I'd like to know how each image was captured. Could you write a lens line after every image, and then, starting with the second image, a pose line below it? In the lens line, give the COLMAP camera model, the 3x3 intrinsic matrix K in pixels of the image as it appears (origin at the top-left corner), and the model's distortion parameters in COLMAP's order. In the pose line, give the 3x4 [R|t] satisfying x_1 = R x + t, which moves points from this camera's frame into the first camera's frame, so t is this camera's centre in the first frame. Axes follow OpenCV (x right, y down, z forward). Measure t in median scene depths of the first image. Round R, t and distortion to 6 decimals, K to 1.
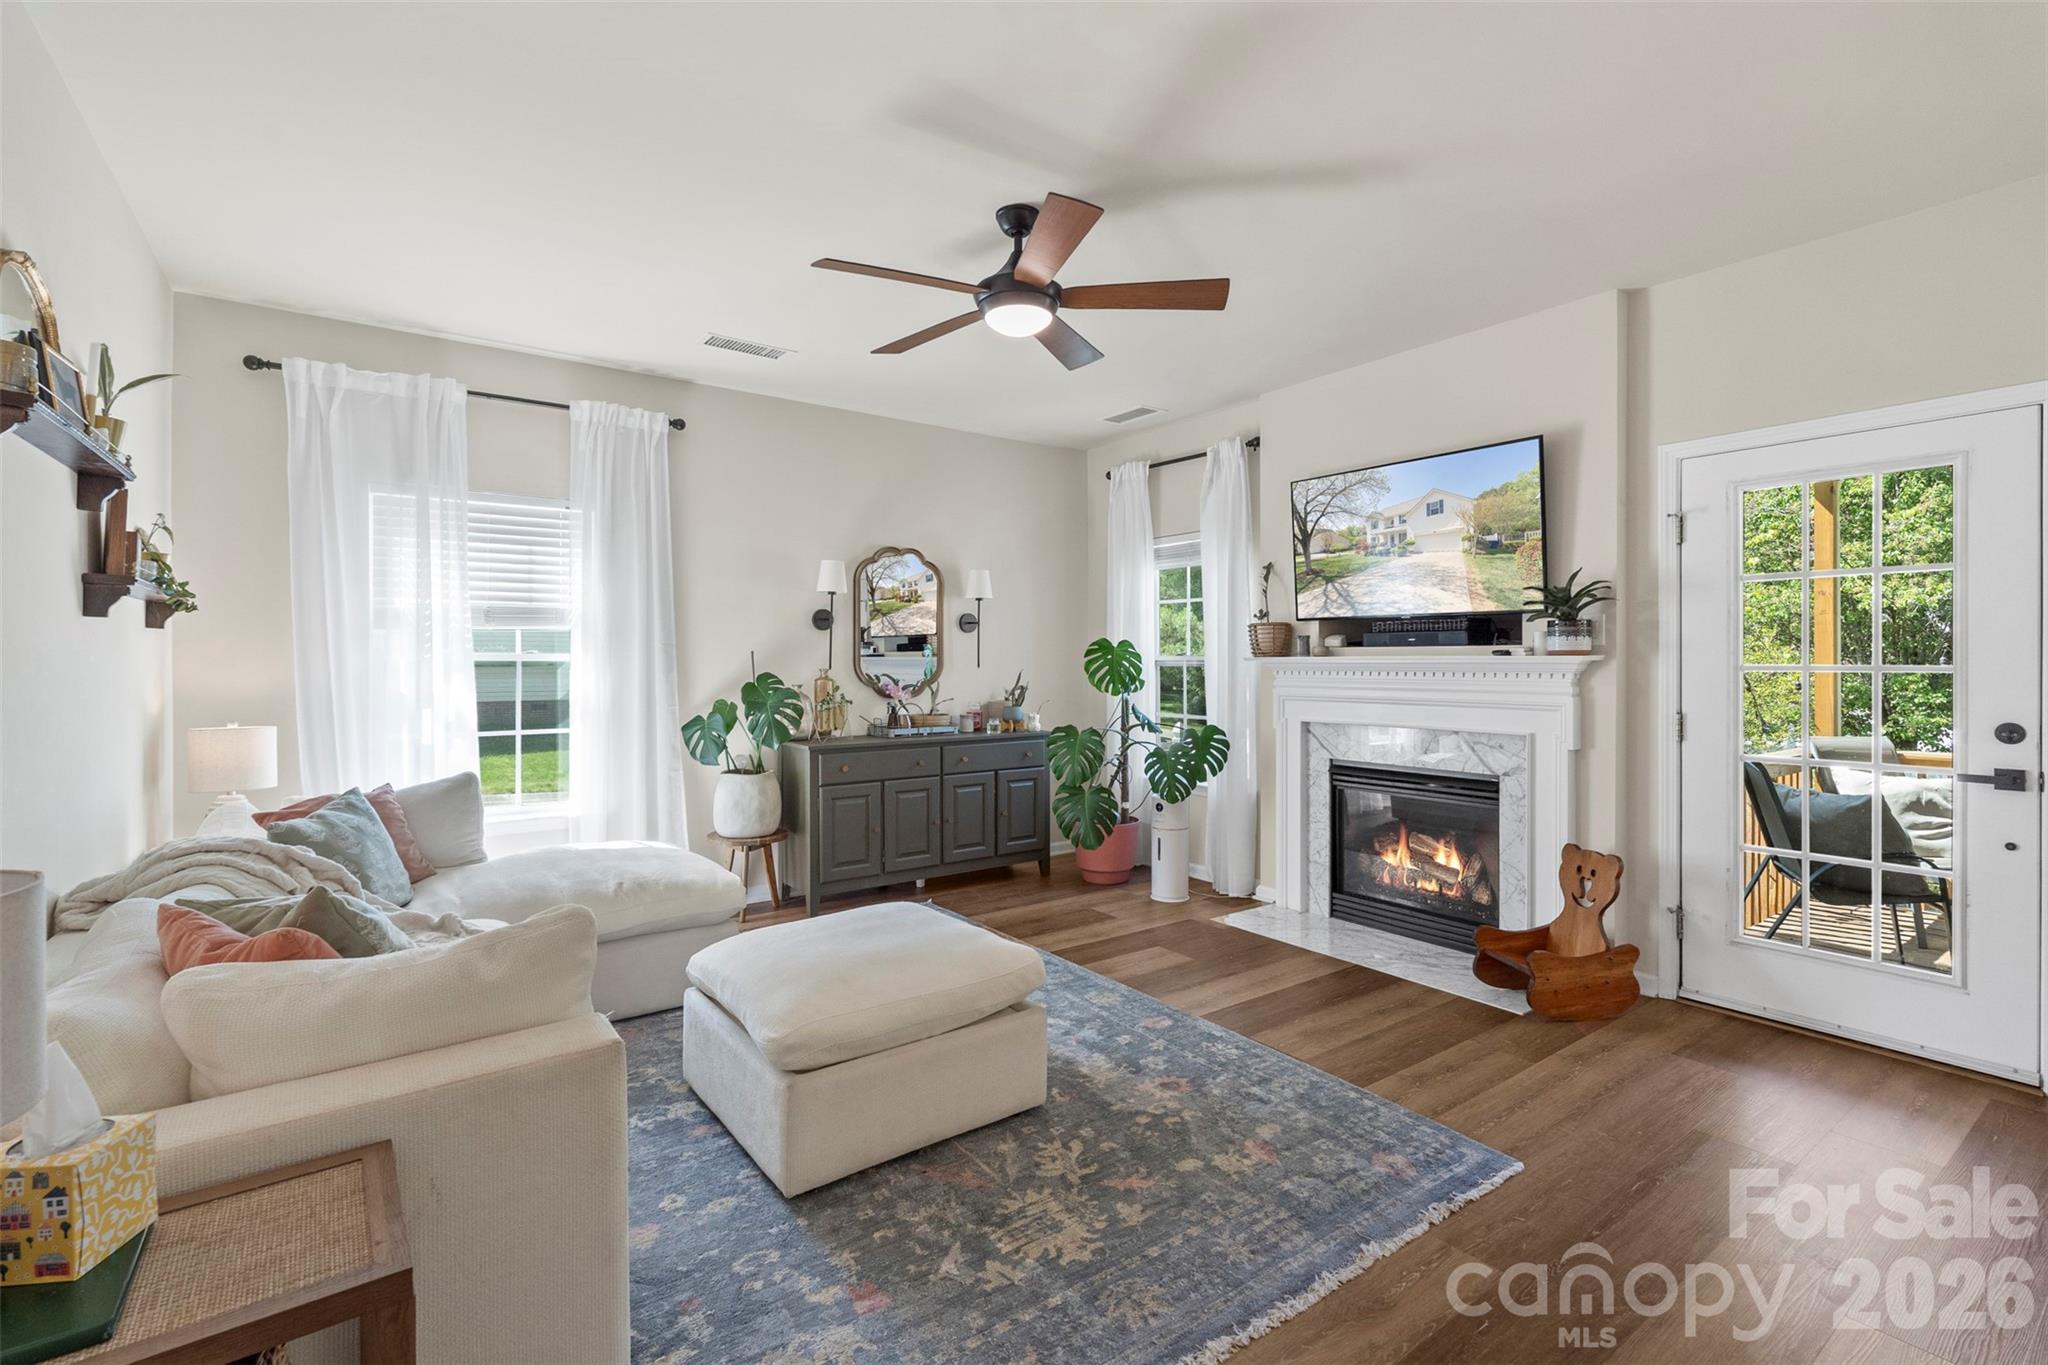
lens RADIAL K [[913.2, 0, 1027.6], [0, 913.2, 663.2], [0, 0, 1]] dist [0.003914, -0.001093]
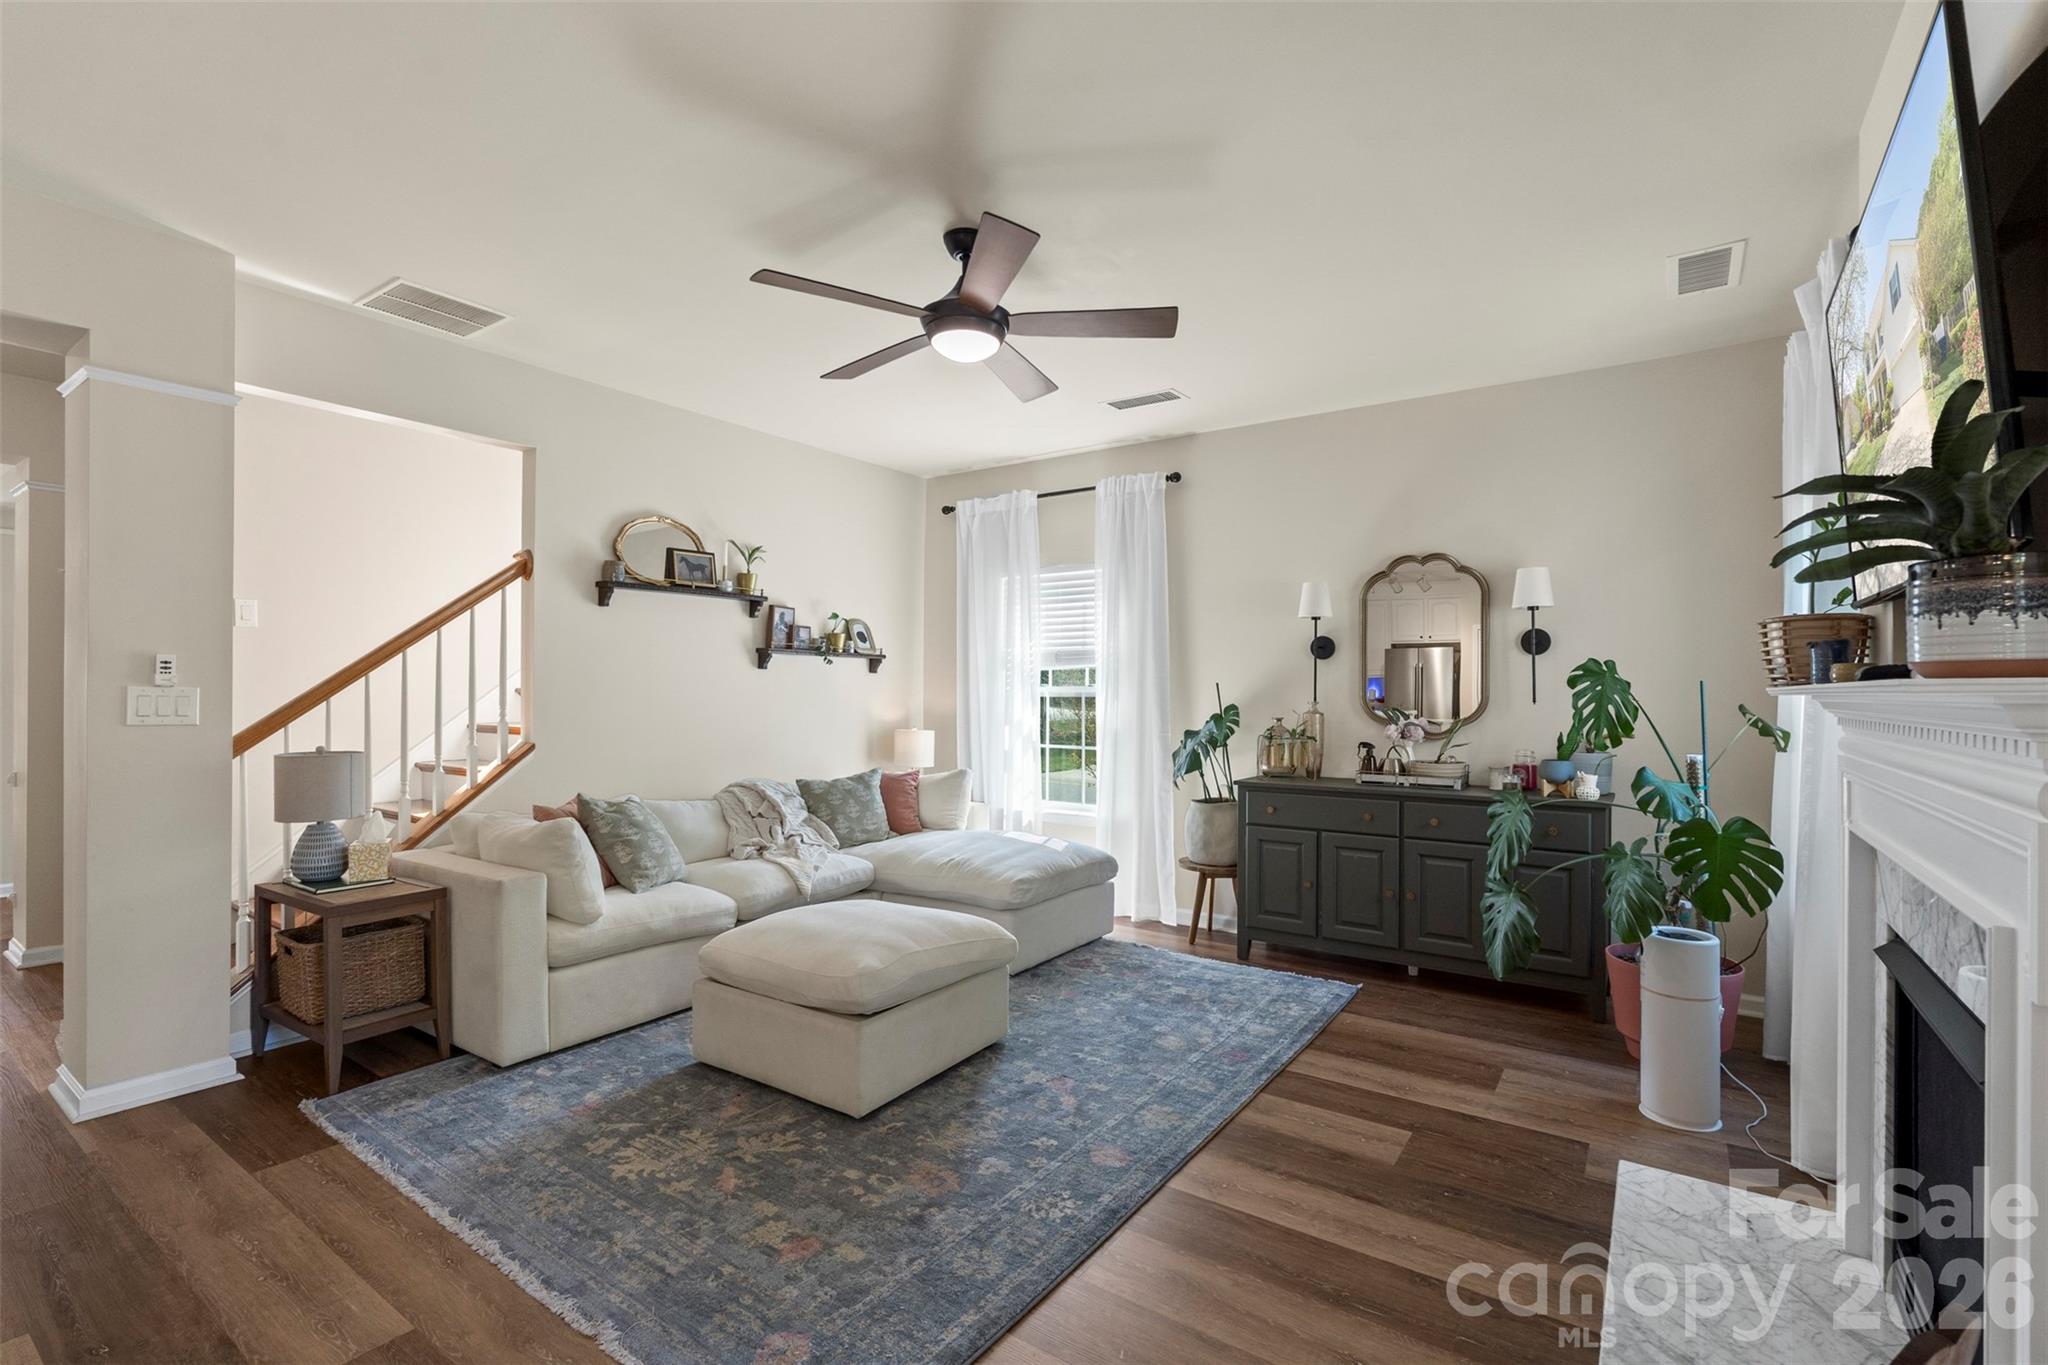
lens RADIAL K [[913.2, 0, 1034.2], [0, 913.2, 692.9], [0, 0, 1]] dist [0.003914, -0.001093]
pose [[0.333365, 0.002976, -0.942793, 0.669874], [-0.006997, 0.999975, 0.000683, -0.001567], [0.942772, 0.006369, 0.333378, 0.530562]]
